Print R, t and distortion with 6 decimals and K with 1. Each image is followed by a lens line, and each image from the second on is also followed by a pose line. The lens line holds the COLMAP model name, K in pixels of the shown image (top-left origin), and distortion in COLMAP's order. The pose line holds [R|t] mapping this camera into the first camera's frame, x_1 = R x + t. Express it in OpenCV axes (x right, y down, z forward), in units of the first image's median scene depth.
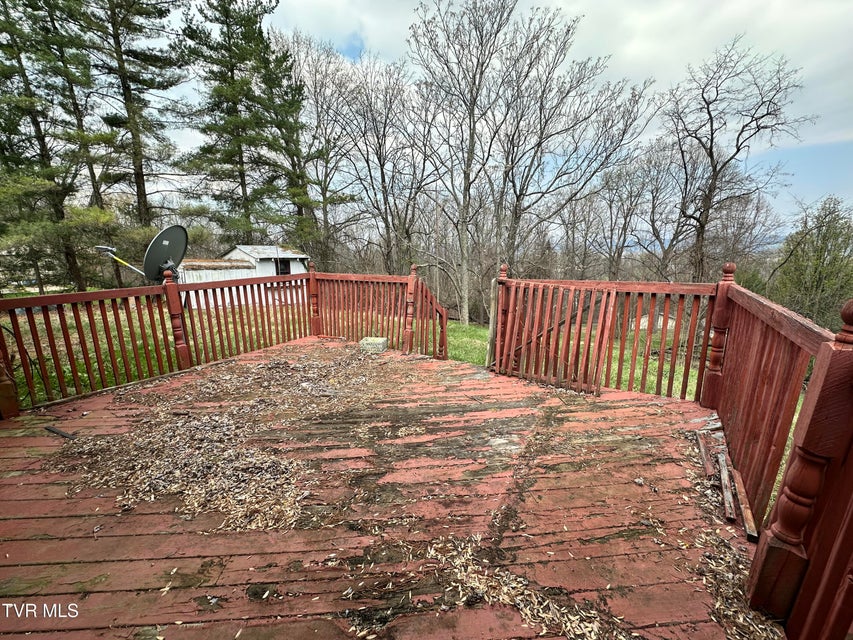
lens RADIAL K [[337.3, 0, 428.3], [0, 337.3, 320.3], [0, 0, 1]] dist [-0.001638, -0.000072]
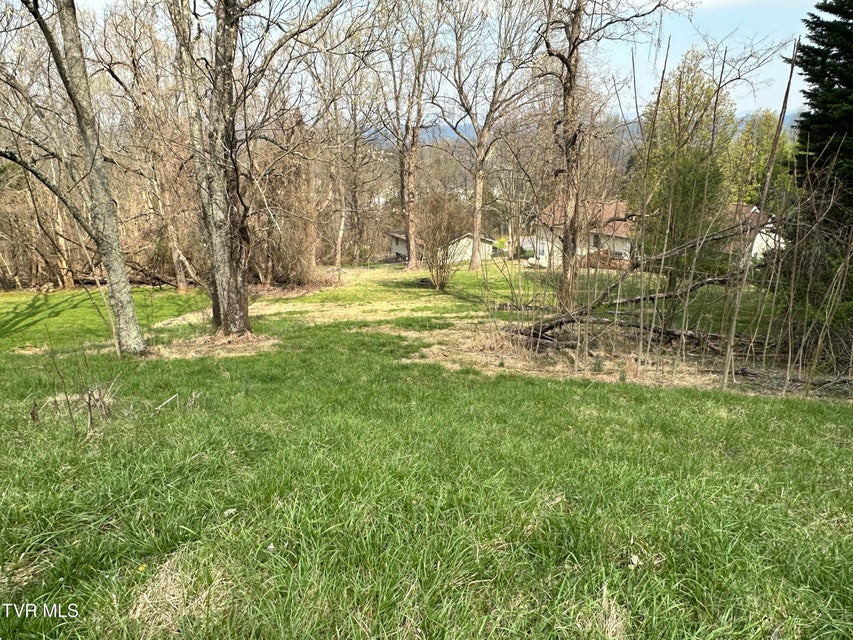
lens RADIAL K [[569.4, 0, 413.8], [0, 569.4, 321.5], [0, 0, 1]] dist [-0.002948, 0.001847]
pose [[0.854579, -0.150389, 0.497069, 0.103888], [0.098619, 0.986730, 0.128987, -0.044077], [-0.509871, -0.061209, 0.858071, 0.481079]]
